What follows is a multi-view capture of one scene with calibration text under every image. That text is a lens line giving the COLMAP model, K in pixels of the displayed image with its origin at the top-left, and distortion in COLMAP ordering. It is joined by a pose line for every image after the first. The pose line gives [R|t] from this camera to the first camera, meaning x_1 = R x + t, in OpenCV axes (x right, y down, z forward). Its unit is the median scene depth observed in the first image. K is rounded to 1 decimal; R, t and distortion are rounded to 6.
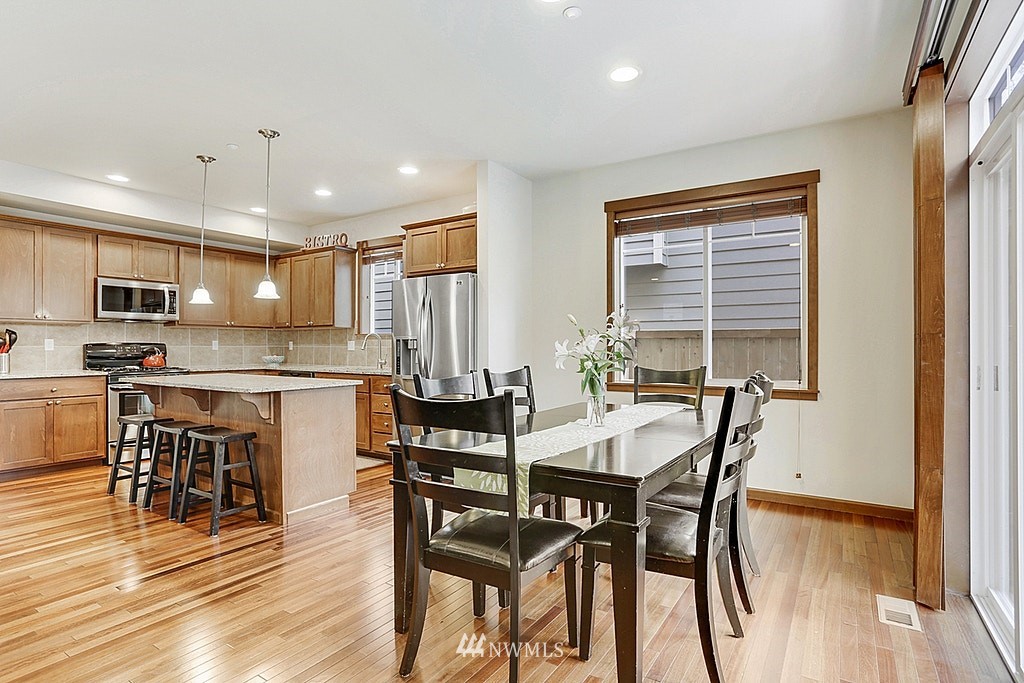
lens RADIAL K [[506.9, 0, 487.1], [0, 506.9, 344.0], [0, 0, 1]] dist [-0.026449, 0.010007]
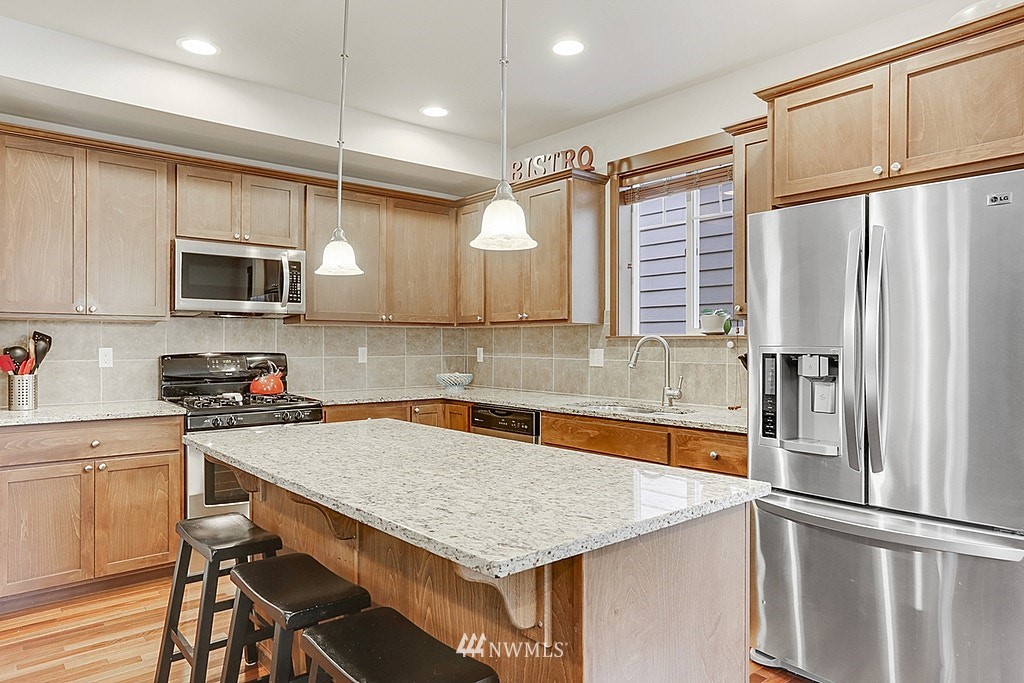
lens RADIAL K [[637.4, 0, 506.0], [0, 637.4, 340.5], [0, 0, 1]] dist [-0.034565, 0.016612]
pose [[0.964912, 0.000276, -0.262574, -0.221468], [-0.000687, 0.999999, -0.001474, -0.016731], [0.262573, 0.001603, 0.964911, 0.394207]]
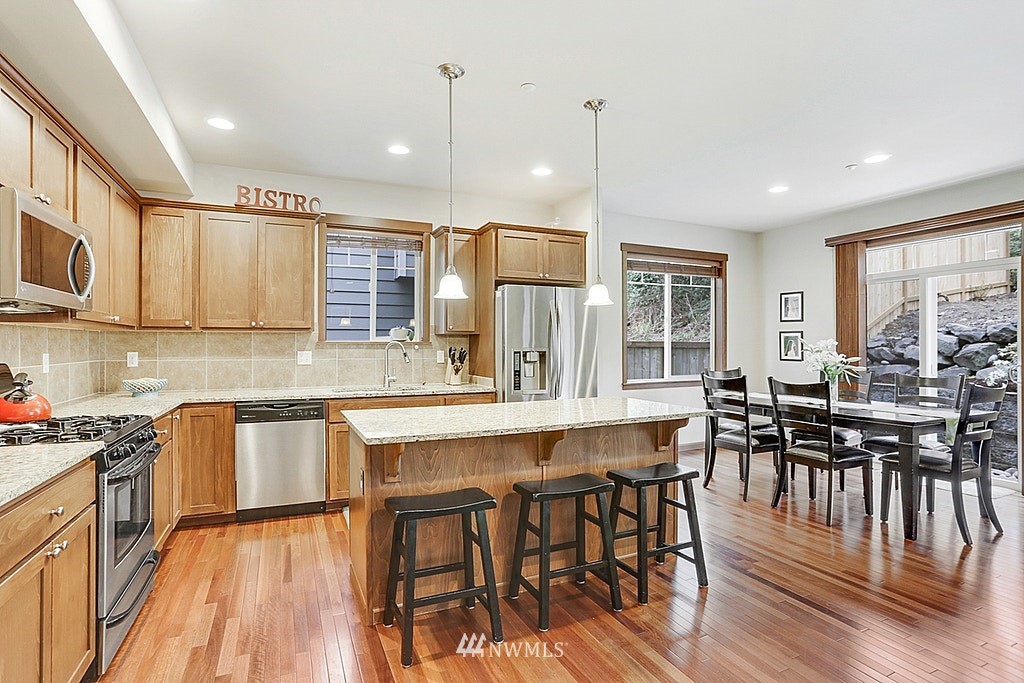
lens RADIAL K [[506.9, 0, 501.8], [0, 506.9, 343.8], [0, 0, 1]] dist [-0.026449, 0.010007]
pose [[0.530596, -0.000524, 0.847624, -0.857779], [-0.001017, 0.999999, 0.001255, -0.020721], [-0.847624, -0.001528, 0.530595, 0.484531]]
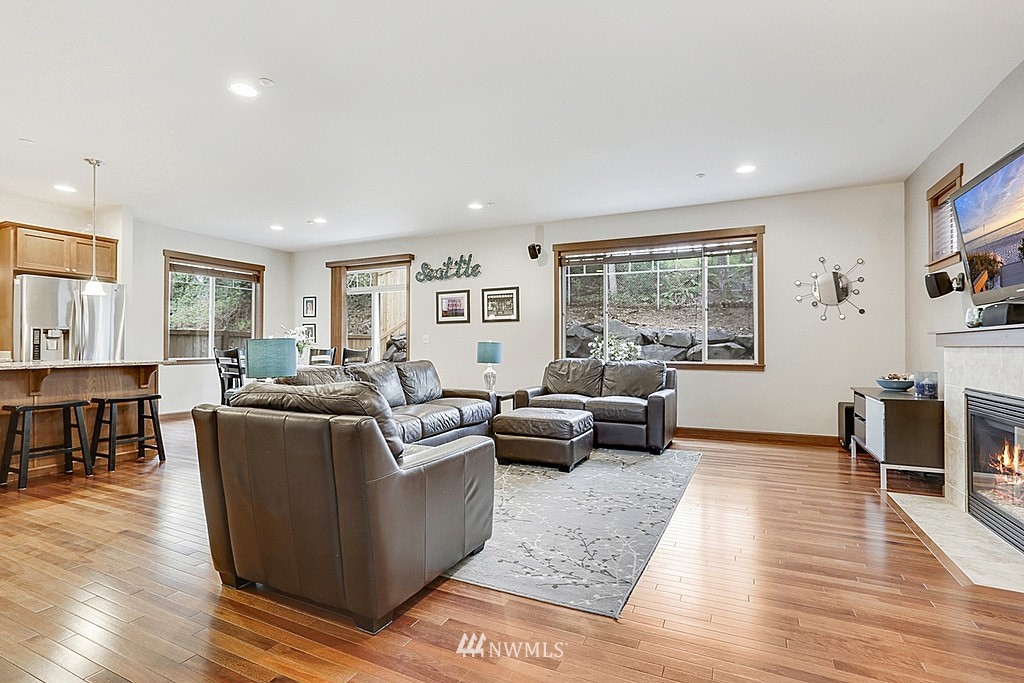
lens RADIAL K [[492.4, 0, 511.5], [0, 492.4, 336.3], [0, 0, 1]] dist [-0.014064, 0.004609]
pose [[-0.147716, 0.017877, 0.988868, -1.256794], [-0.000057, 0.999836, -0.018084, 0.024778], [-0.989030, -0.002727, -0.147691, 0.102783]]
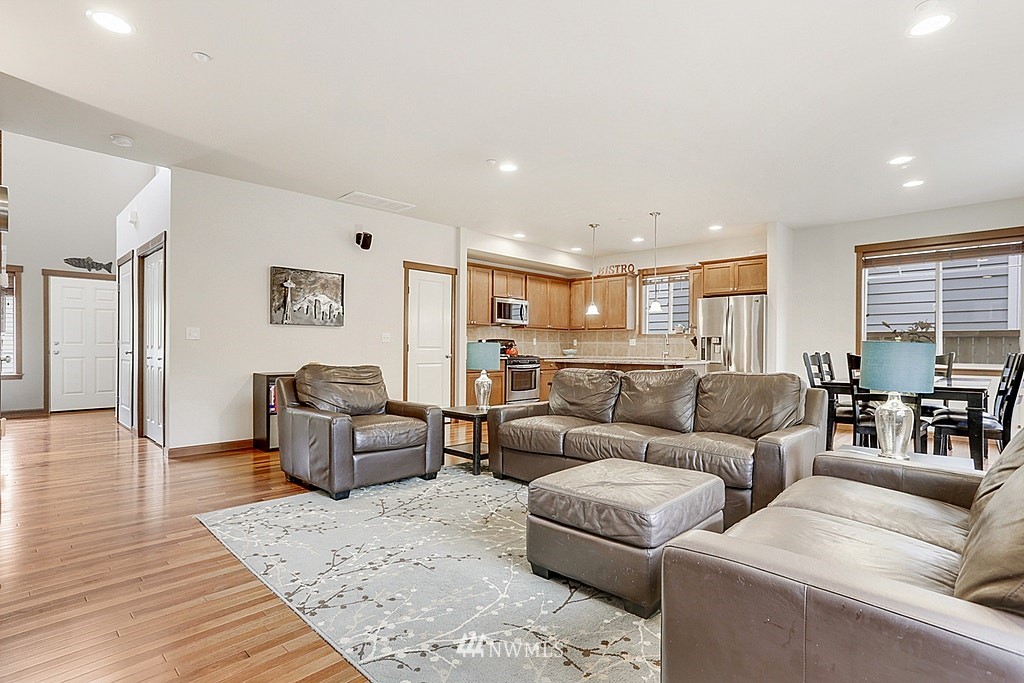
lens RADIAL K [[506.9, 0, 508.0], [0, 506.9, 344.9], [0, 0, 1]] dist [-0.026449, 0.010007]
pose [[0.985668, 0.005706, -0.168602, -0.448682], [-0.006933, 0.999954, -0.006685, 0.026179], [0.168556, 0.007758, 0.985662, -0.546036]]
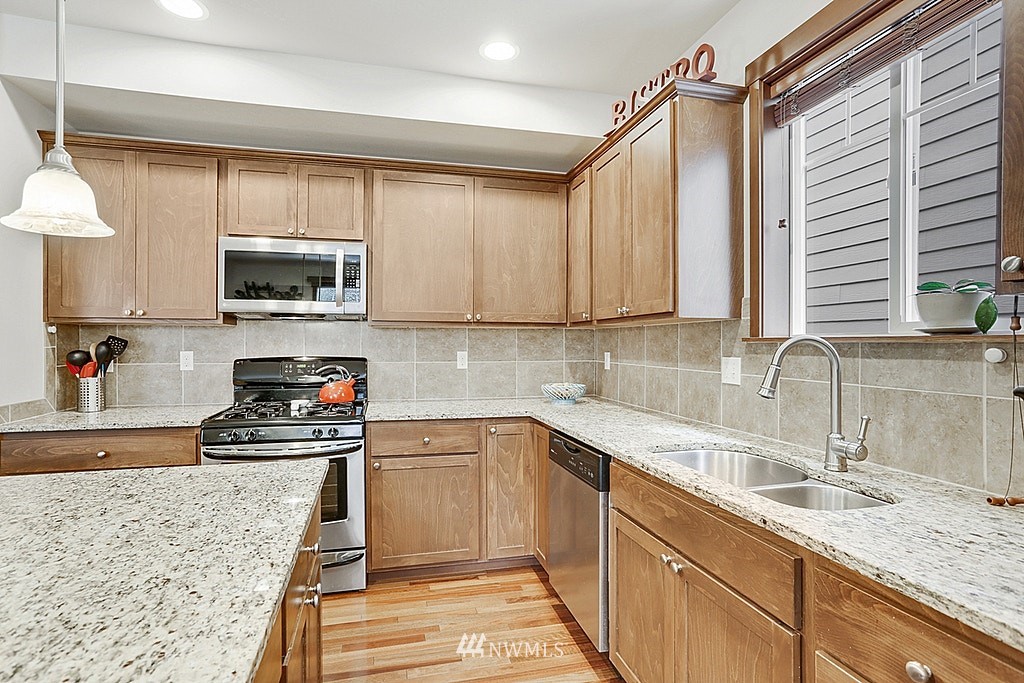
lens RADIAL K [[506.9, 0, 509.9], [0, 506.9, 339.2], [0, 0, 1]] dist [-0.026449, 0.010007]
pose [[0.752509, -0.003986, -0.658570, -0.186015], [-0.000393, 0.999979, -0.006501, -0.019421], [0.658582, 0.005150, 0.752491, 0.767500]]
